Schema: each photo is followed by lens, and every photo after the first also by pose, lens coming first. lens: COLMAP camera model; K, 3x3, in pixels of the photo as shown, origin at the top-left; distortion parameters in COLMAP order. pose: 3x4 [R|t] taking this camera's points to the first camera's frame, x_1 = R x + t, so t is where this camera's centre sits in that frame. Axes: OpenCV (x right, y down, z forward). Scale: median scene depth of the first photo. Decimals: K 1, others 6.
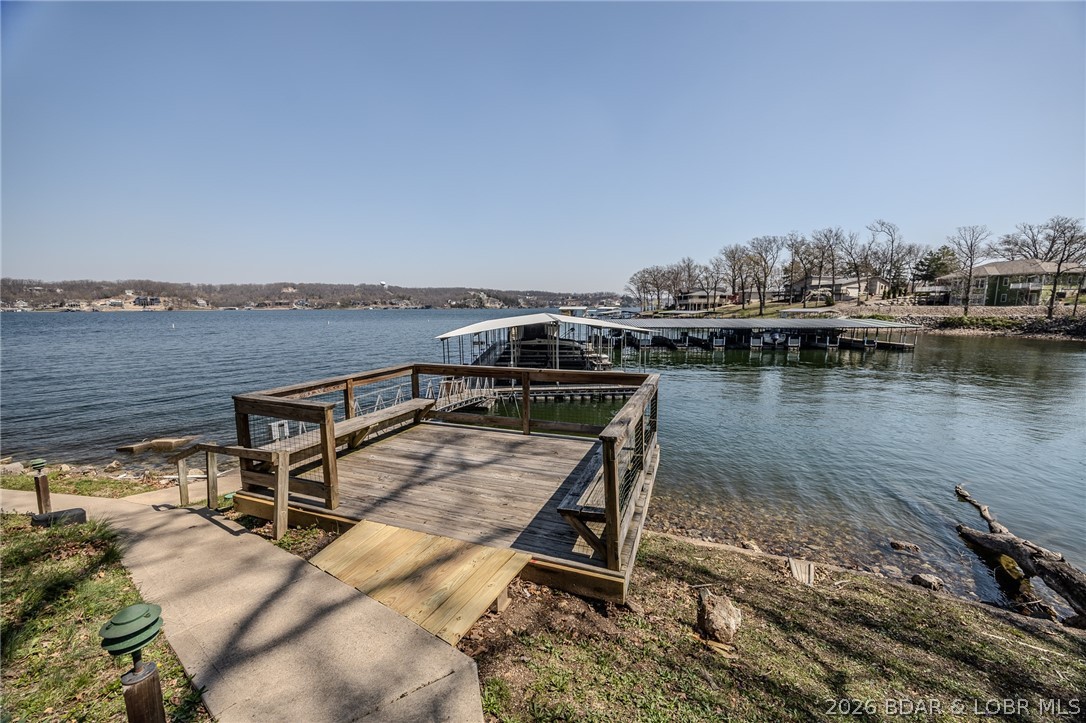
lens RADIAL K [[424.3, 0, 543.0], [0, 424.3, 361.5], [0, 0, 1]] dist [0.000798, 0.000115]
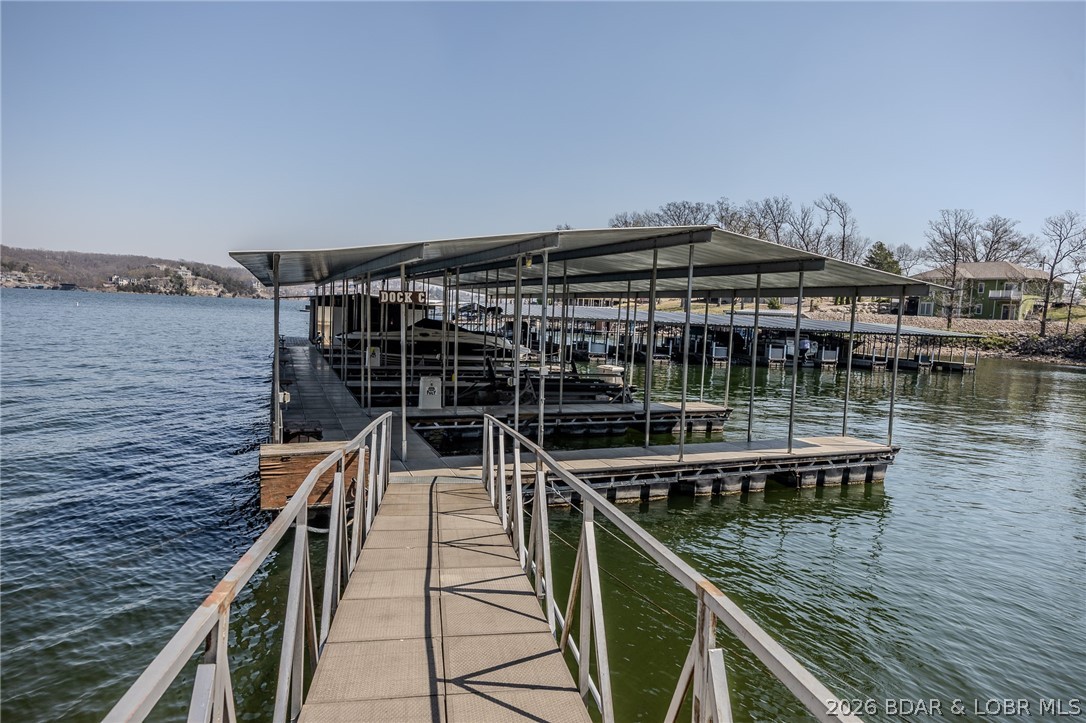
lens RADIAL K [[663.0, 0, 543.0], [0, 663.0, 361.5], [0, 0, 1]] dist [-0.003990, -0.000771]
pose [[0.934489, 0.022890, 0.355255, -0.070032], [-0.006415, 0.998851, -0.047484, 0.005892], [-0.355934, 0.042094, 0.933562, 0.195191]]
